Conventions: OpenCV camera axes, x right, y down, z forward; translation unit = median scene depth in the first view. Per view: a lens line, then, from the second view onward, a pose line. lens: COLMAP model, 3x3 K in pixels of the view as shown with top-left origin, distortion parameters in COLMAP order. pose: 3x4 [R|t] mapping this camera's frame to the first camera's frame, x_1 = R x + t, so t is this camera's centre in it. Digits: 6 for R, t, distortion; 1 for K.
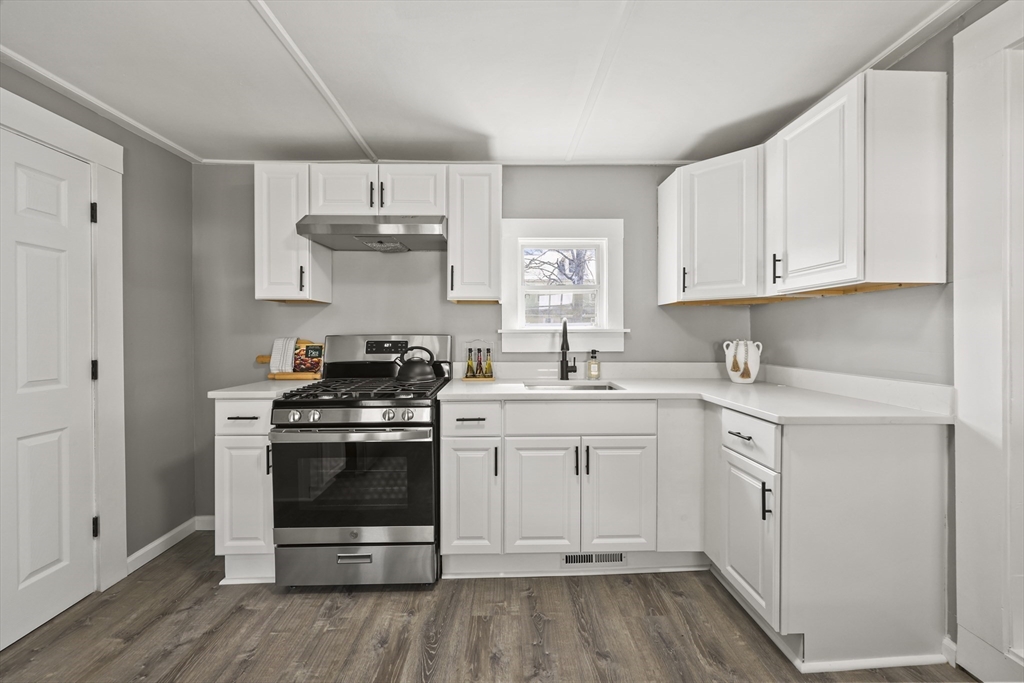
lens RADIAL K [[415.5, 0, 517.7], [0, 415.5, 335.8], [0, 0, 1]] dist [-0.002156, 0.000495]
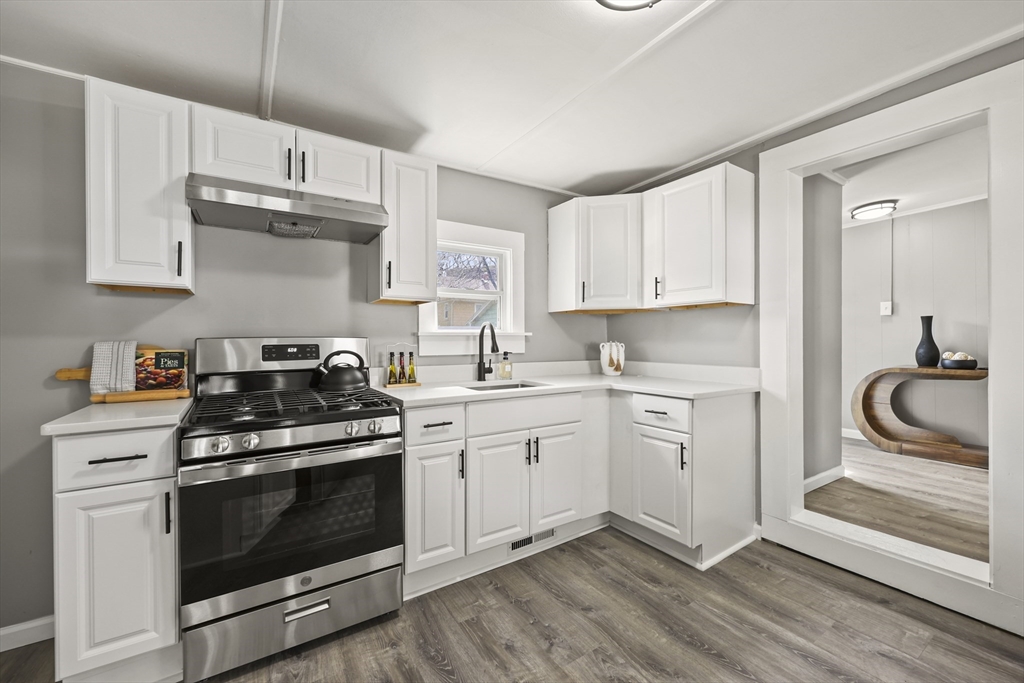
lens RADIAL K [[415.5, 0, 518.9], [0, 415.5, 343.2], [0, 0, 1]] dist [-0.002156, 0.000495]
pose [[0.849388, -0.005387, 0.527741, -0.456228], [0.004420, 0.999985, 0.003093, 0.010826], [-0.527750, -0.000295, 0.849399, 0.084313]]
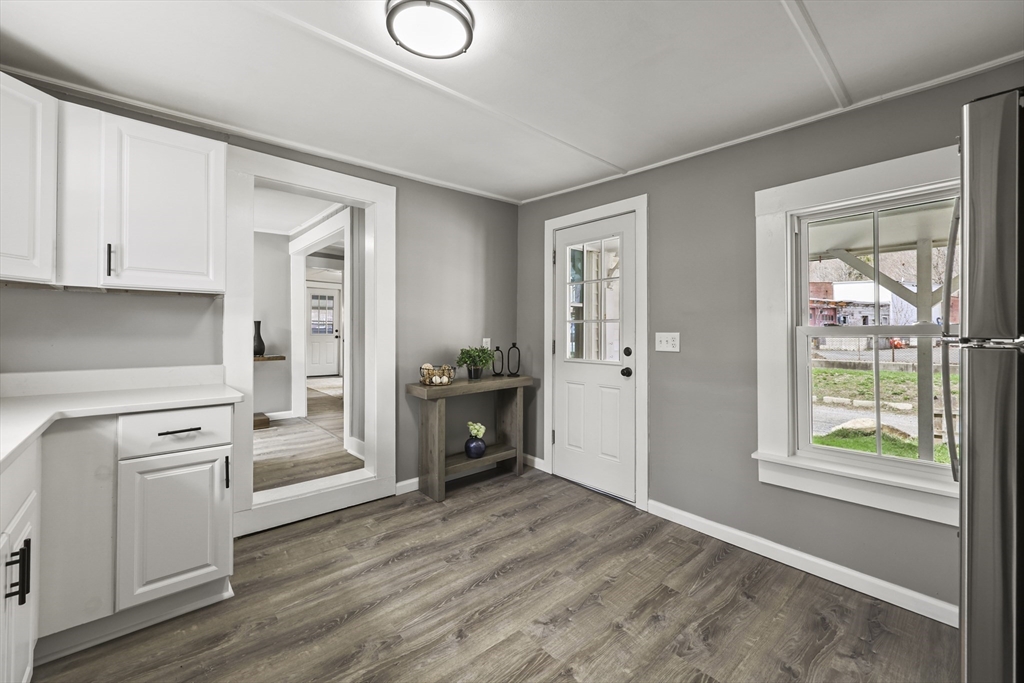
lens RADIAL K [[415.5, 0, 513.0], [0, 415.5, 328.6], [0, 0, 1]] dist [-0.002156, 0.000495]
pose [[-0.640680, 0.010346, 0.767739, -0.637964], [0.004596, 0.999943, -0.009640, 0.003815], [-0.767795, -0.002648, -0.640691, 0.863920]]
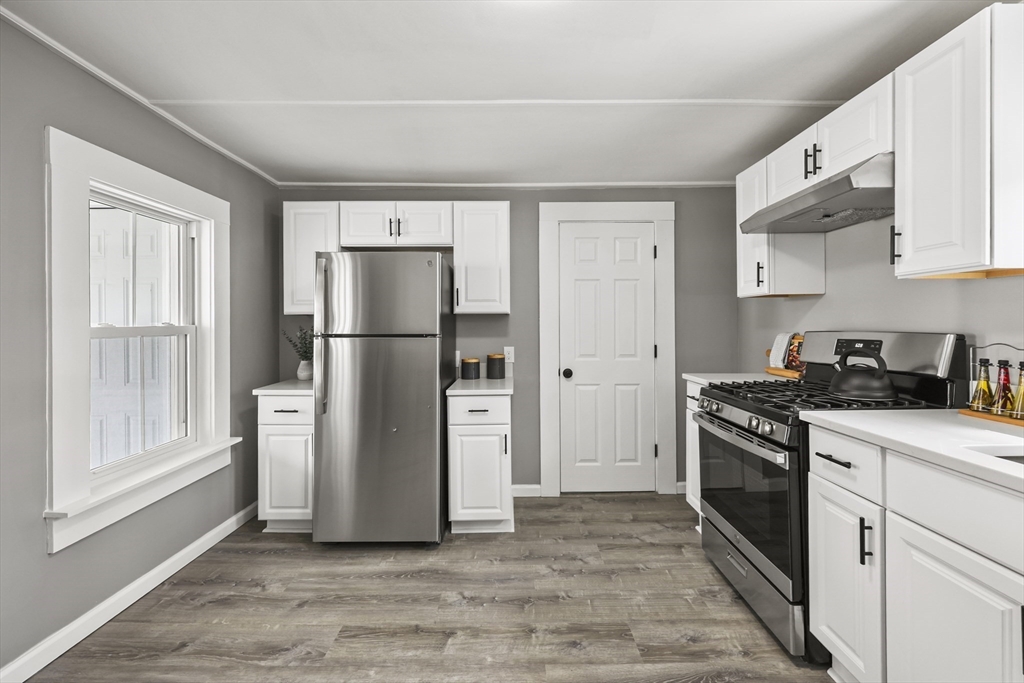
lens RADIAL K [[415.5, 0, 509.0], [0, 415.5, 324.9], [0, 0, 1]] dist [-0.002156, 0.000495]
pose [[-0.037142, 0.000776, -0.999310, 0.576794], [-0.001202, 0.999999, 0.000821, -0.018147], [0.999309, 0.001232, -0.037141, 0.492809]]
